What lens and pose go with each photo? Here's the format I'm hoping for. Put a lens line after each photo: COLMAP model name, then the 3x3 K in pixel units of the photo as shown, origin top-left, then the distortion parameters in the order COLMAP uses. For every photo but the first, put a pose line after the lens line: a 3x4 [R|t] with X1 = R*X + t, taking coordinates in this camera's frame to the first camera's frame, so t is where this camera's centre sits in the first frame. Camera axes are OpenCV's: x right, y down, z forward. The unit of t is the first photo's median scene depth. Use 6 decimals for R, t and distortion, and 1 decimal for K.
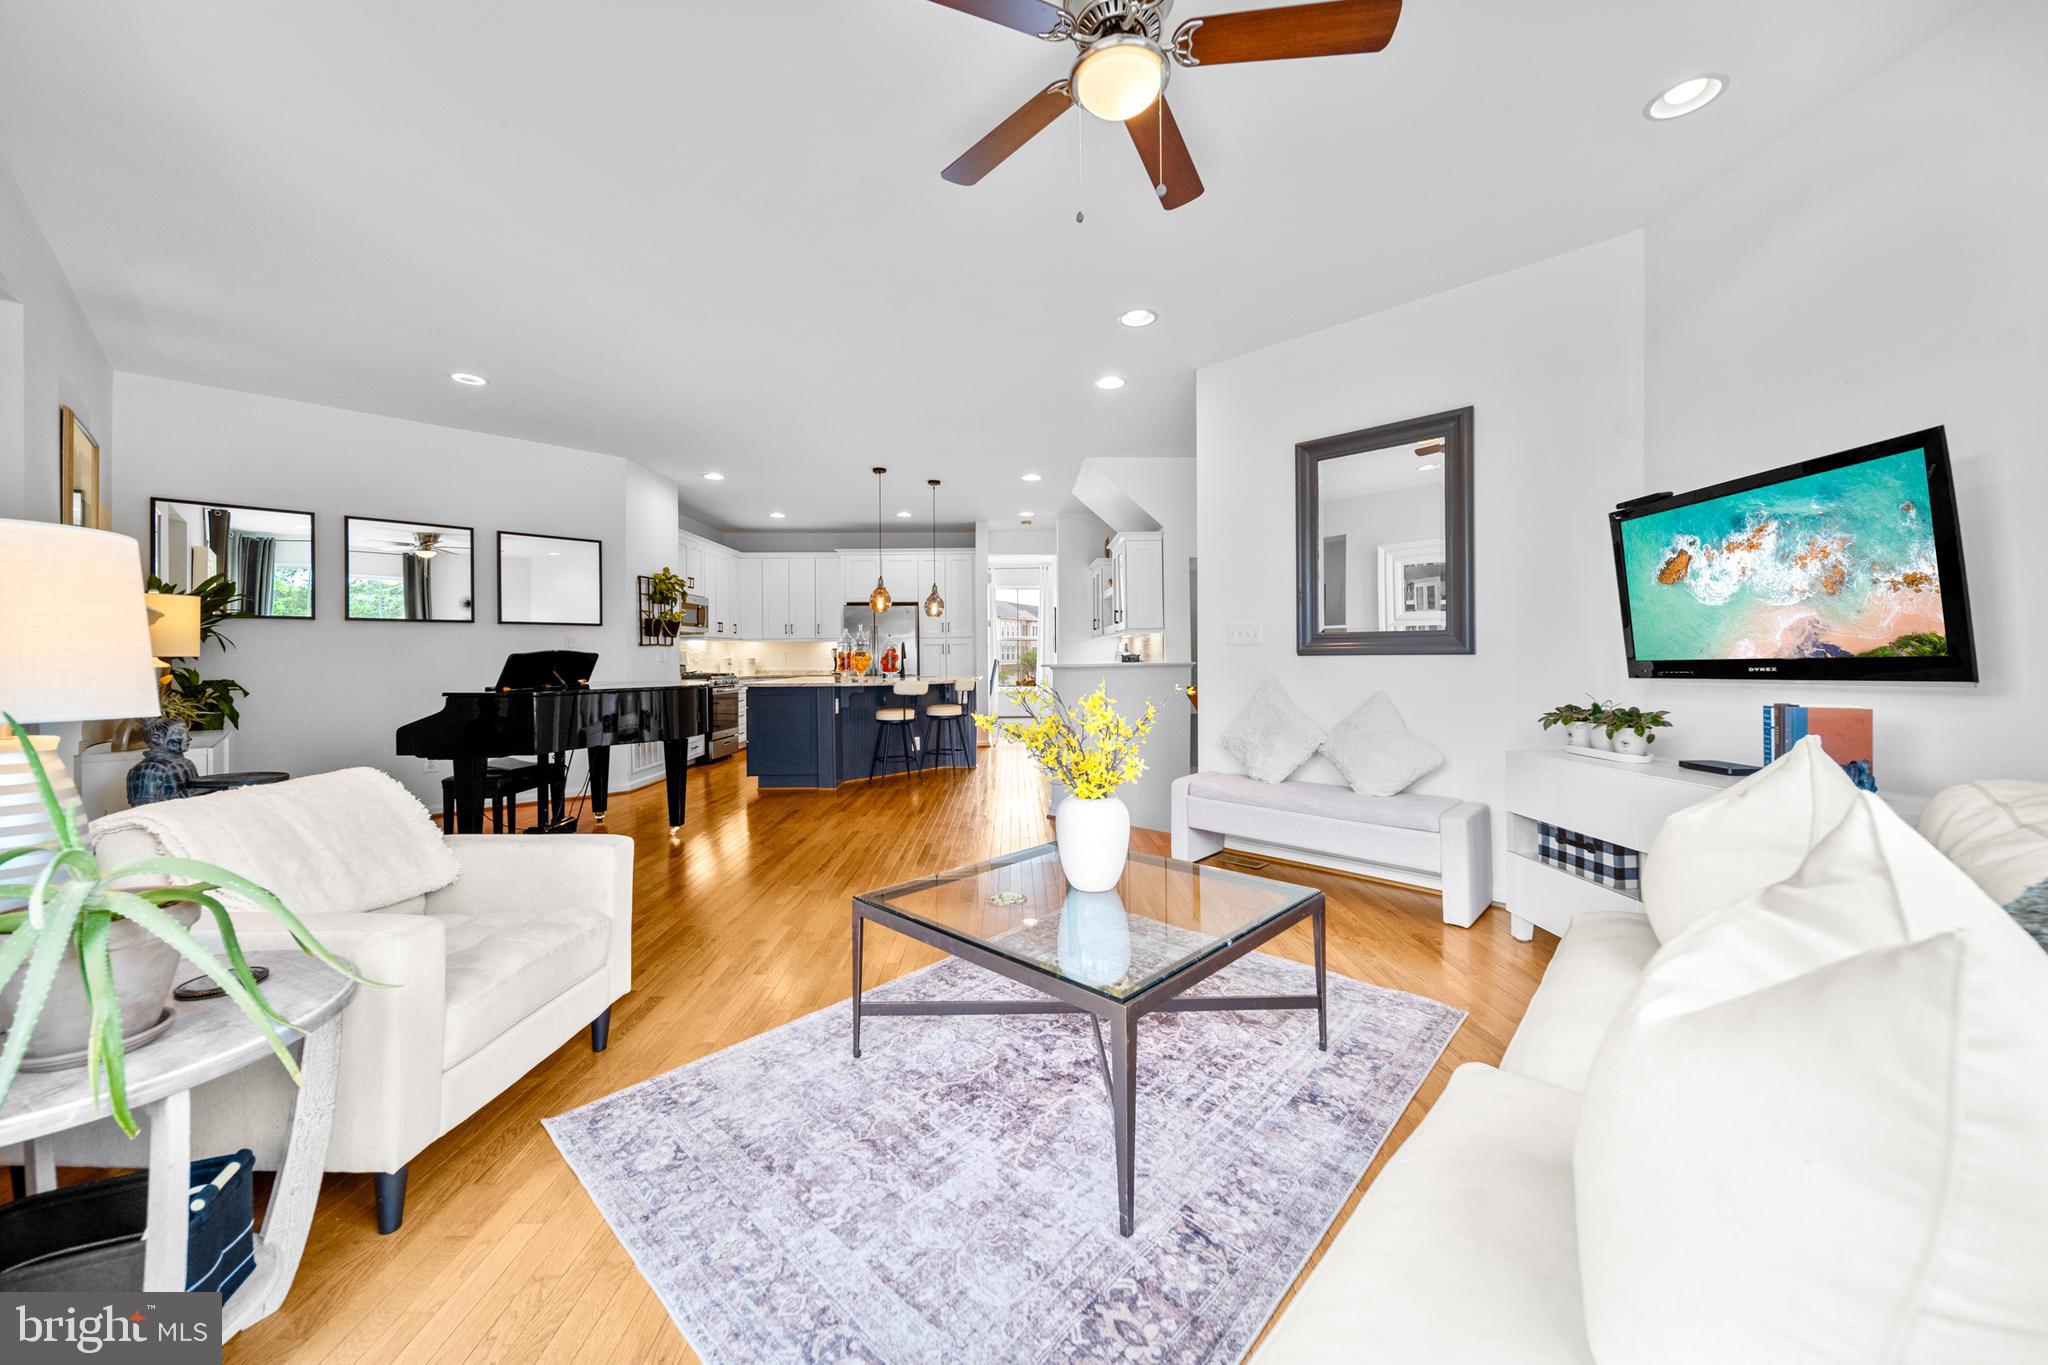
lens RADIAL K [[734.2, 0, 1035.2], [0, 734.2, 657.0], [0, 0, 1]] dist [-0.000018, -0.001136]
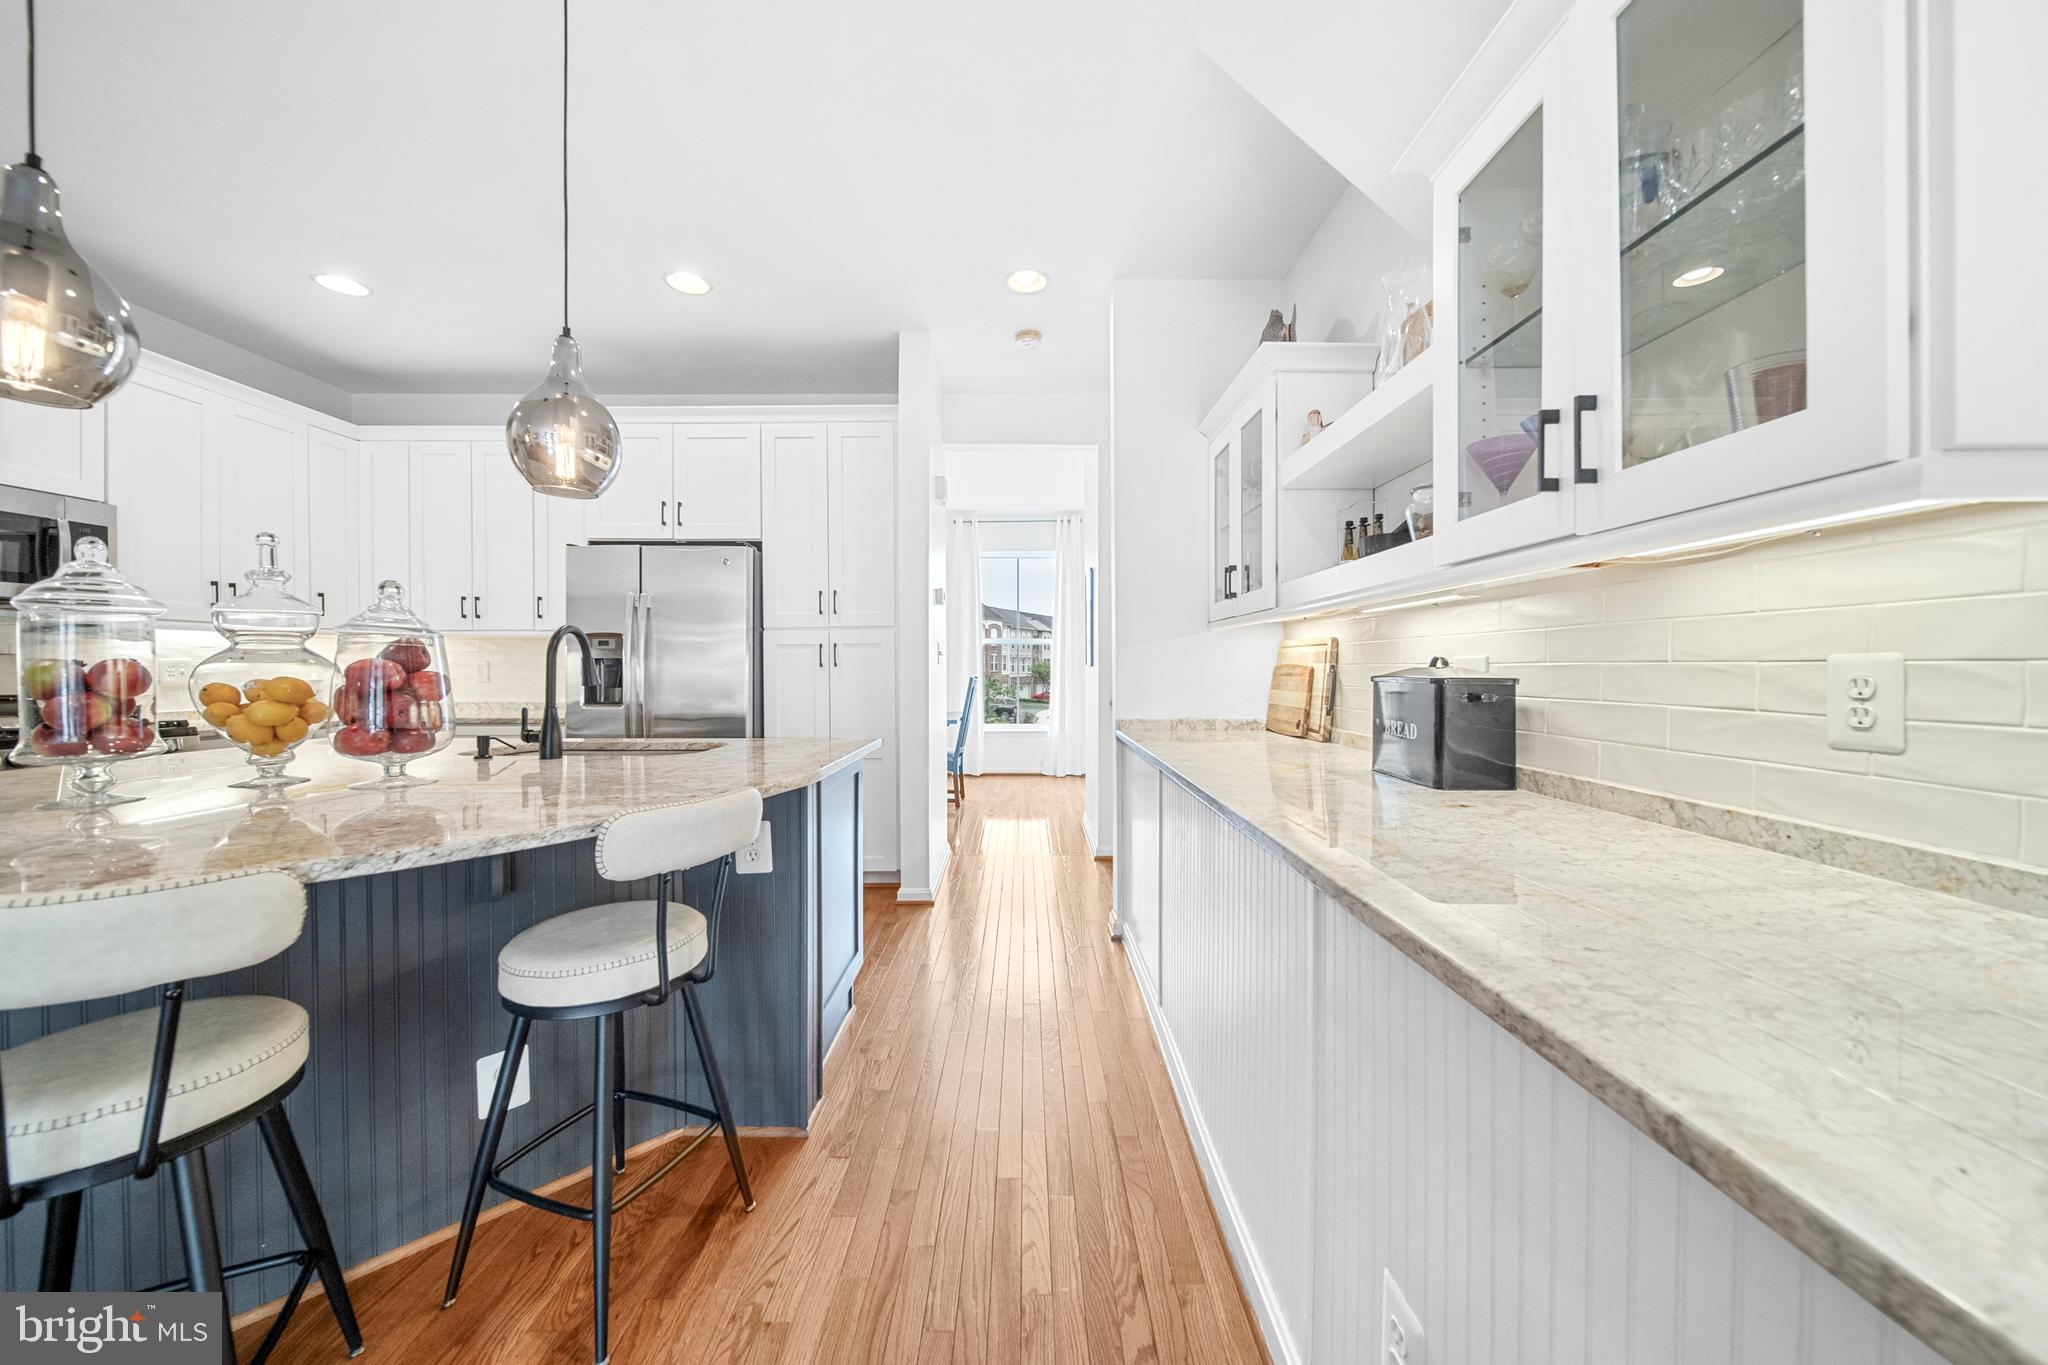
lens RADIAL K [[734.2, 0, 1020.1], [0, 734.2, 675.4], [0, 0, 1]] dist [-0.000018, -0.001136]
pose [[0.999282, 0.004846, -0.037572, -0.001054], [-0.004474, 0.999940, 0.009987, -0.008647], [0.037619, -0.009812, 0.999244, 1.166455]]
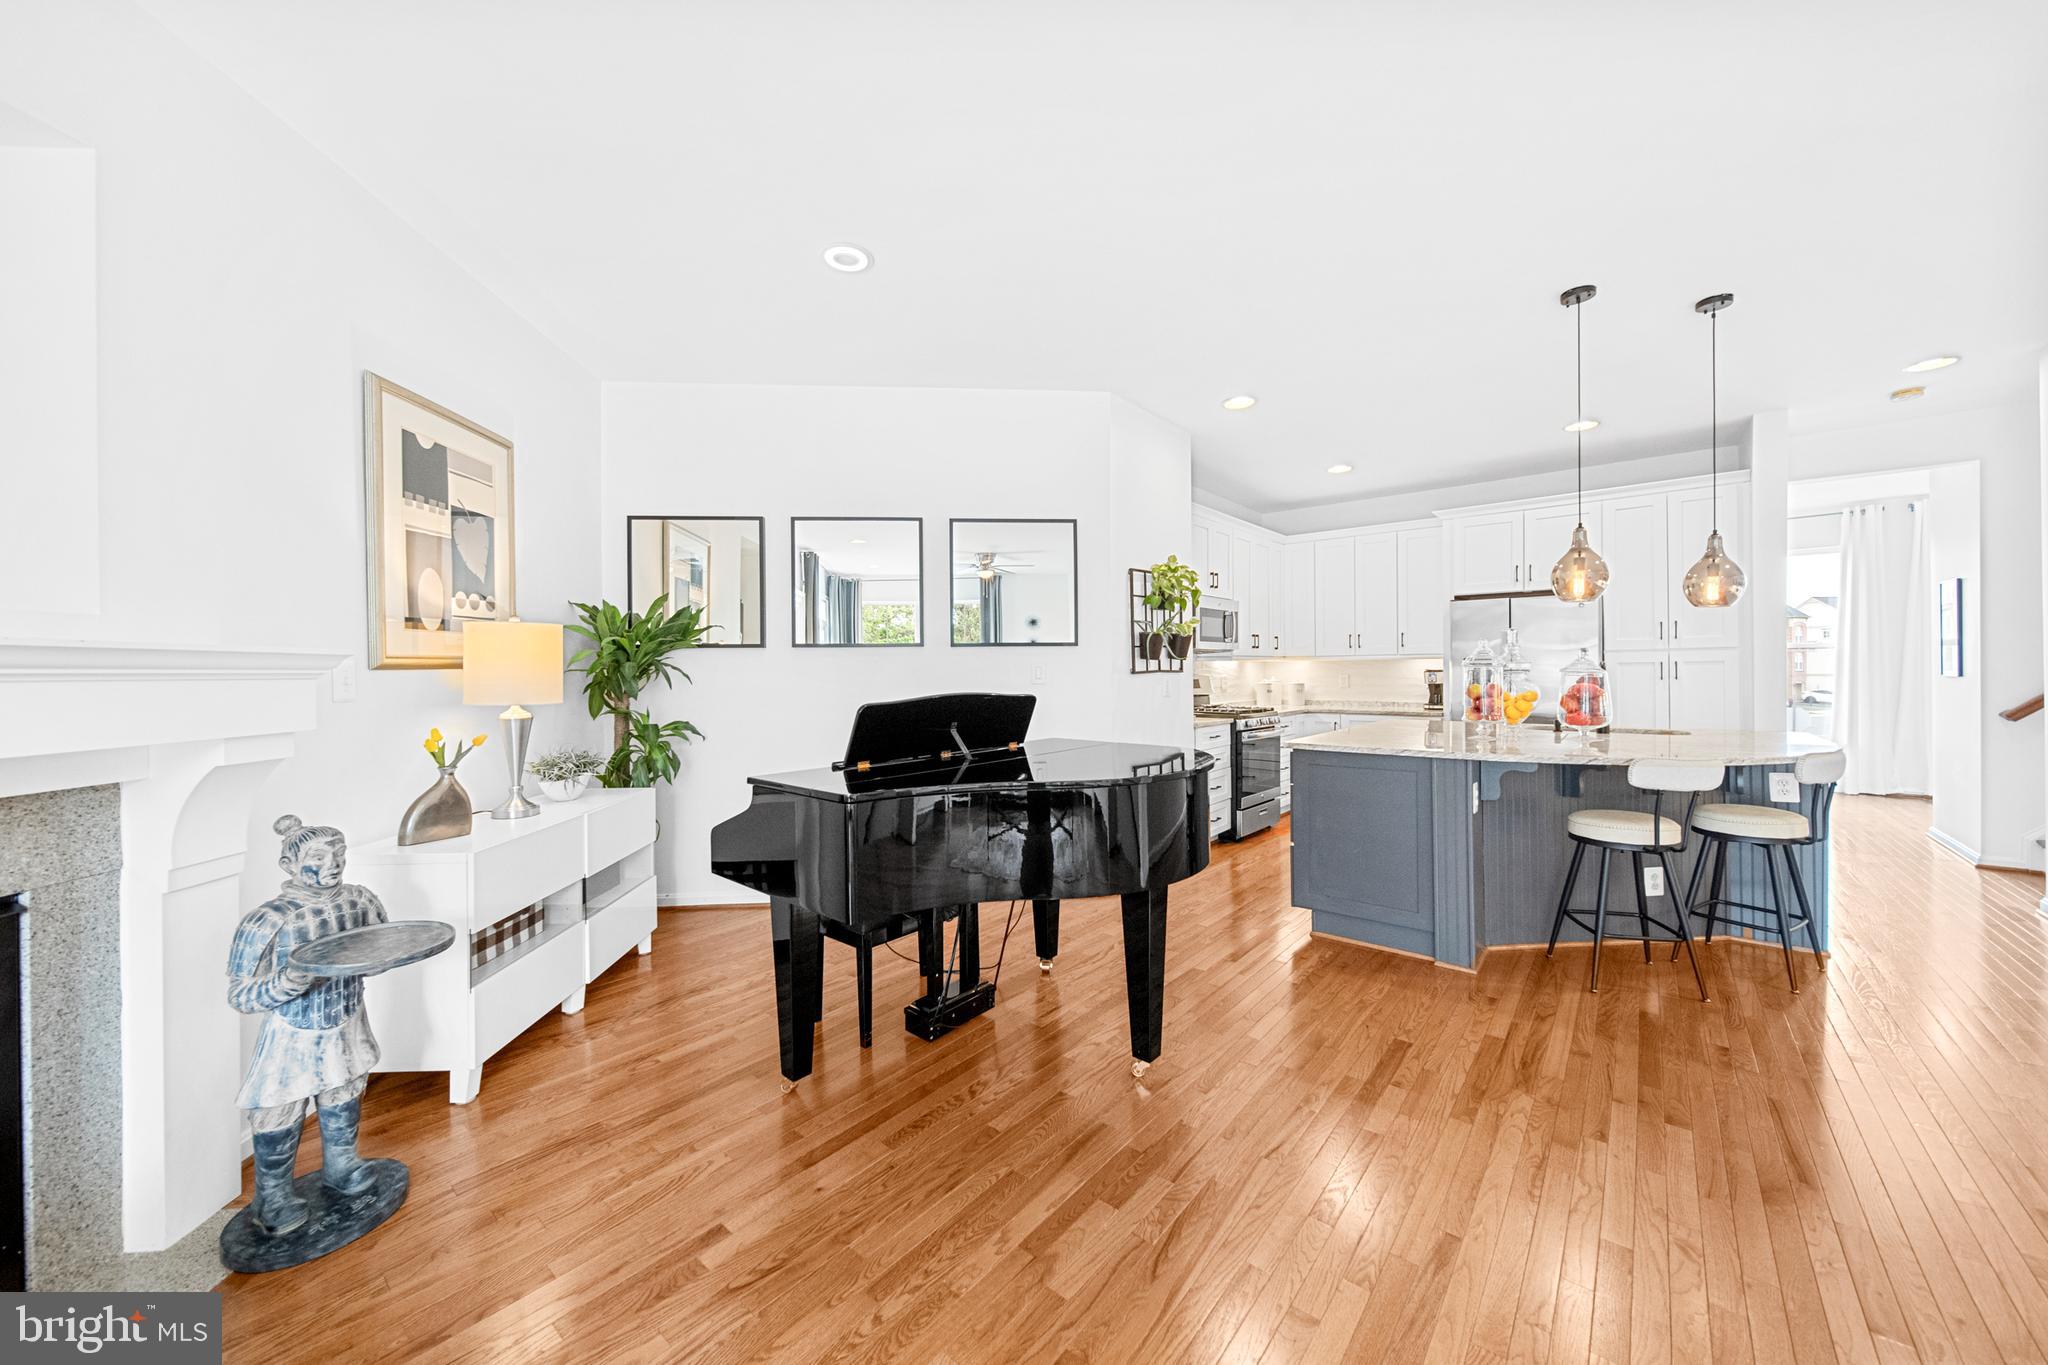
lens RADIAL K [[734.2, 0, 1012.6], [0, 734.2, 674.4], [0, 0, 1]] dist [-0.000018, -0.001136]
pose [[0.738424, 0.002058, -0.674333, -0.220502], [0.002723, 0.999978, 0.006034, -0.025337], [0.674331, -0.006292, 0.738402, 0.567115]]
